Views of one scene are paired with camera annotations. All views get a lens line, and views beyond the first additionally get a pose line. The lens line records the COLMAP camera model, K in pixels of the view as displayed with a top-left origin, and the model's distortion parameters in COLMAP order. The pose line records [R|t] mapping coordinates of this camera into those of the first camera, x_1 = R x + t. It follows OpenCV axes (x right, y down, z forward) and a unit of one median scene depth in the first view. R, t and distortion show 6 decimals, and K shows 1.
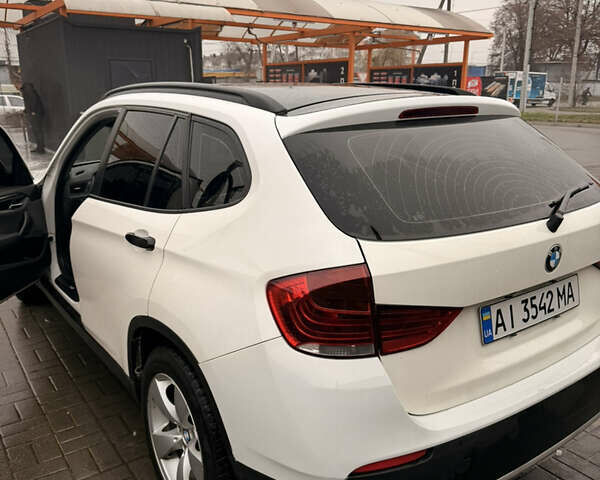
lens RADIAL K [[558.2, 0, 298.5], [0, 558.2, 246.2], [0, 0, 1]] dist [0.120842, -0.212341]
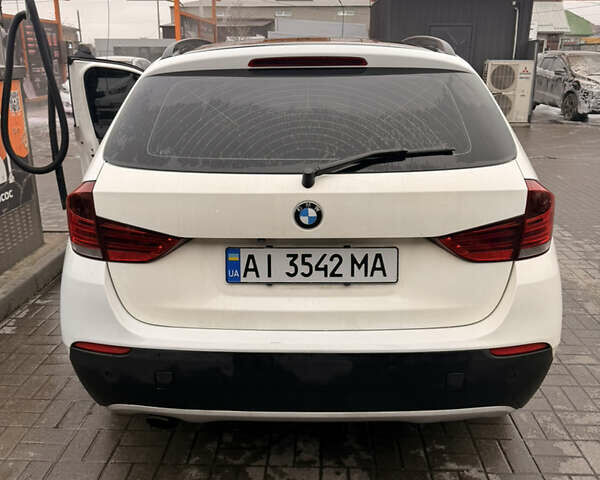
lens RADIAL K [[557.5, 0, 300.3], [0, 557.5, 235.7], [0, 0, 1]] dist [0.141654, -0.263791]
pose [[0.795682, 0.186159, -0.576399, 0.954425], [-0.159531, 0.982409, 0.097066, -0.033956], [0.584329, 0.014719, 0.811383, 0.210857]]
